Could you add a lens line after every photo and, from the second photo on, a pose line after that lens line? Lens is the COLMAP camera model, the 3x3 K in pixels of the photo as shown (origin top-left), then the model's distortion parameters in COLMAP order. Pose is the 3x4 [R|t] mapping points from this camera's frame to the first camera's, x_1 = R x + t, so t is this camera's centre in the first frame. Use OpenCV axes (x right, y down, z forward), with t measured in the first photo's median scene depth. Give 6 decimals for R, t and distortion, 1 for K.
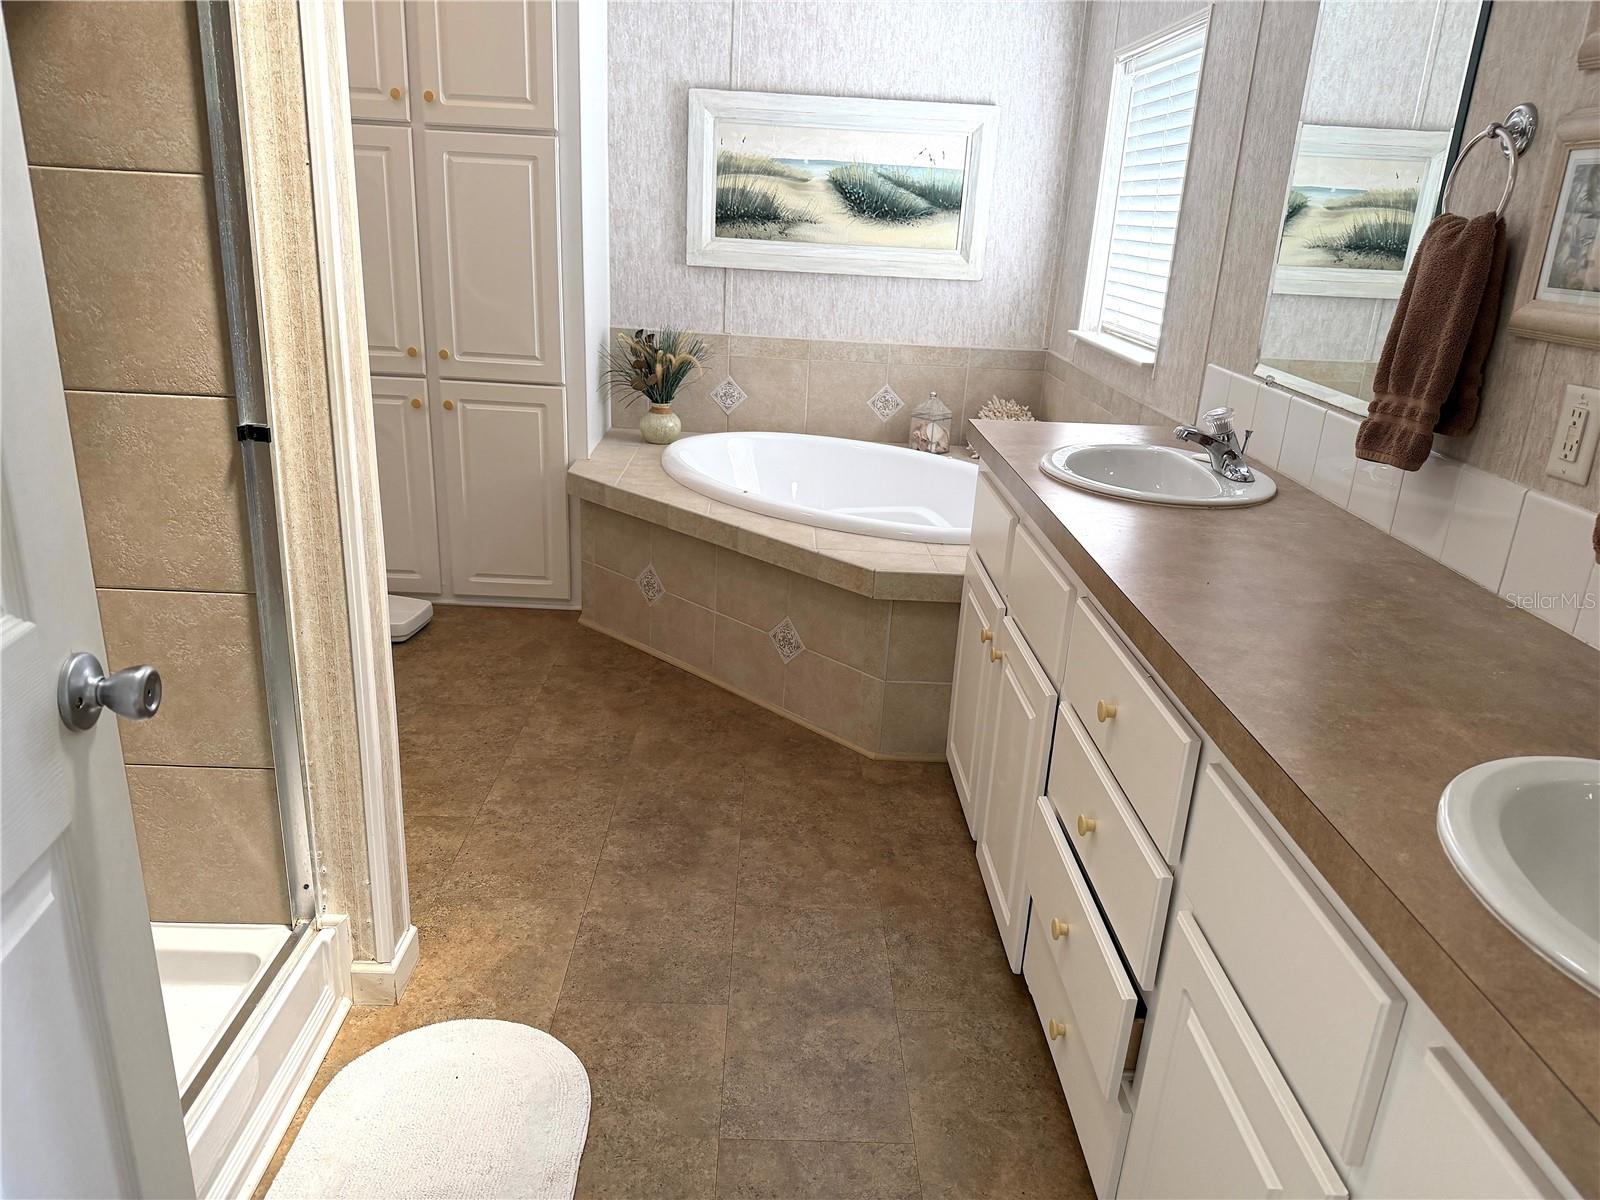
lens RADIAL K [[1122.9, 0, 802.8], [0, 1122.9, 608.6], [0, 0, 1]] dist [0.106664, -0.190520]
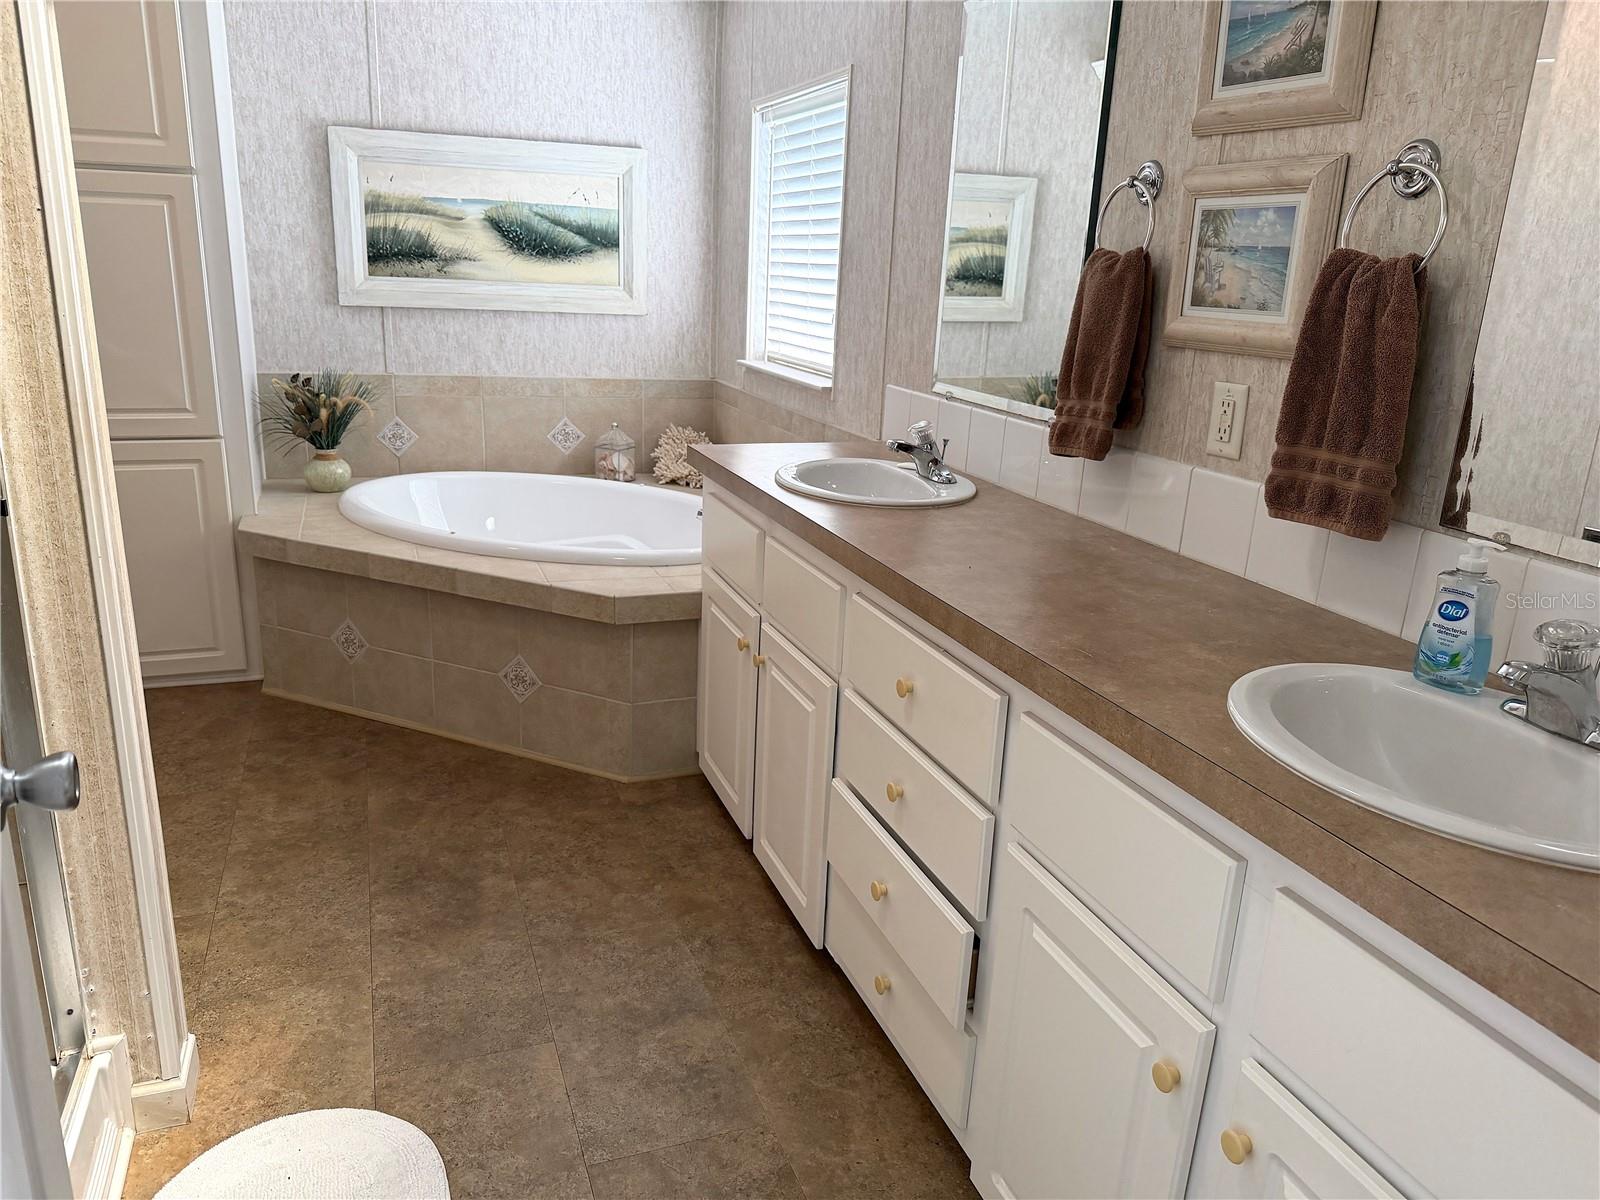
lens RADIAL K [[1130.7, 0, 800.0], [0, 1130.7, 600.0], [0, 0, 1]] dist [0.039758, -0.054491]
pose [[0.942631, -0.107665, 0.315999, -0.104616], [0.118451, 0.992846, -0.015064, 0.004398], [-0.312116, 0.051631, 0.948640, -0.024851]]
